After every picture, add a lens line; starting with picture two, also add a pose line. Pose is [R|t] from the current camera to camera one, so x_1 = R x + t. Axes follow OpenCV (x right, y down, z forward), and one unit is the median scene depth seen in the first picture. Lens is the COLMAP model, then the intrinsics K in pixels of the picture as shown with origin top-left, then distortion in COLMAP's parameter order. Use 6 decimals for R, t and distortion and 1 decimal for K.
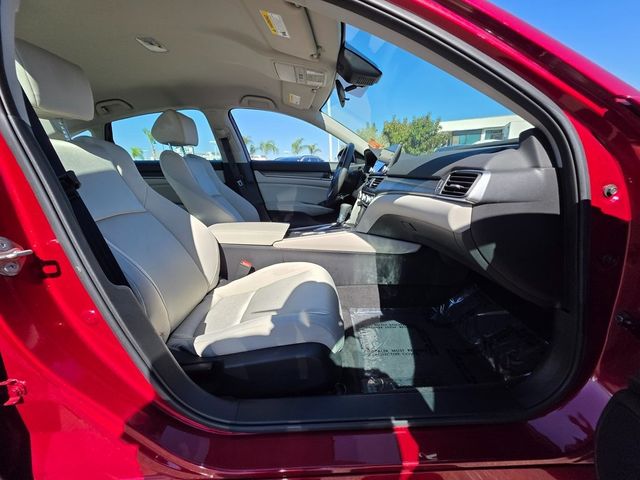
lens RADIAL K [[256.8, 0, 324.1], [0, 256.8, 238.5], [0, 0, 1]] dist [0.001399, -0.000351]
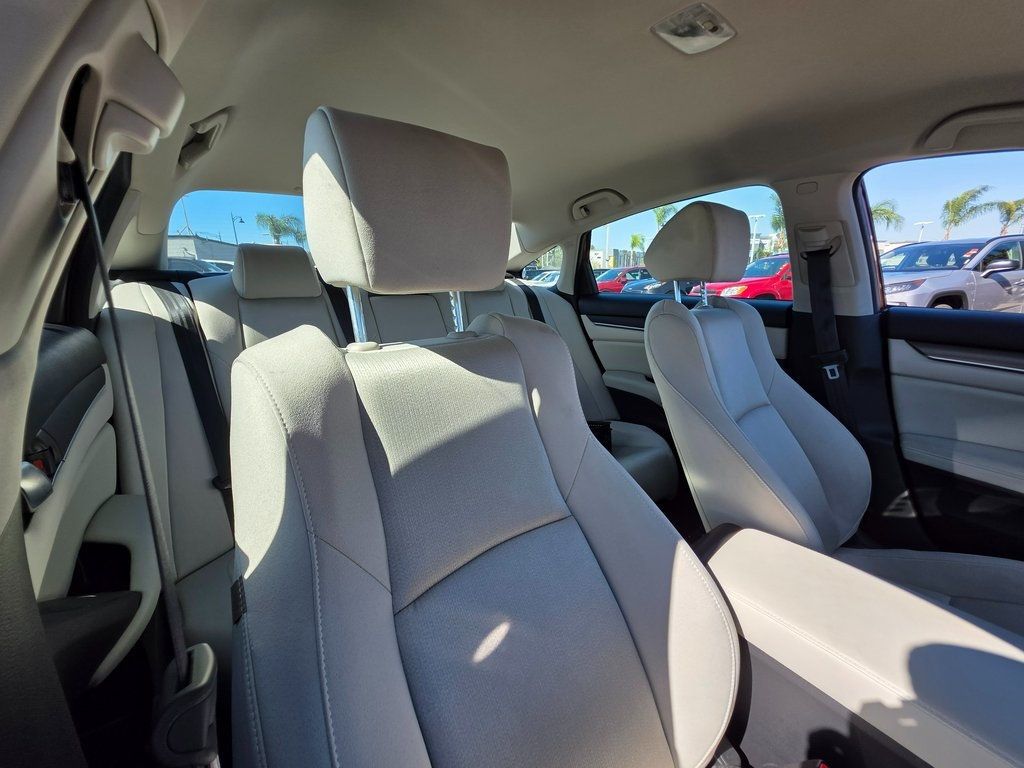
lens RADIAL K [[410.9, 0, 514.5], [0, 410.9, 390.2], [0, 0, 1]] dist [0.001399, -0.000351]
pose [[0.636198, 0.216783, -0.740444, -0.177057], [-0.189181, 0.974248, 0.122688, -0.176886], [0.747973, 0.062024, 0.660825, 0.279560]]
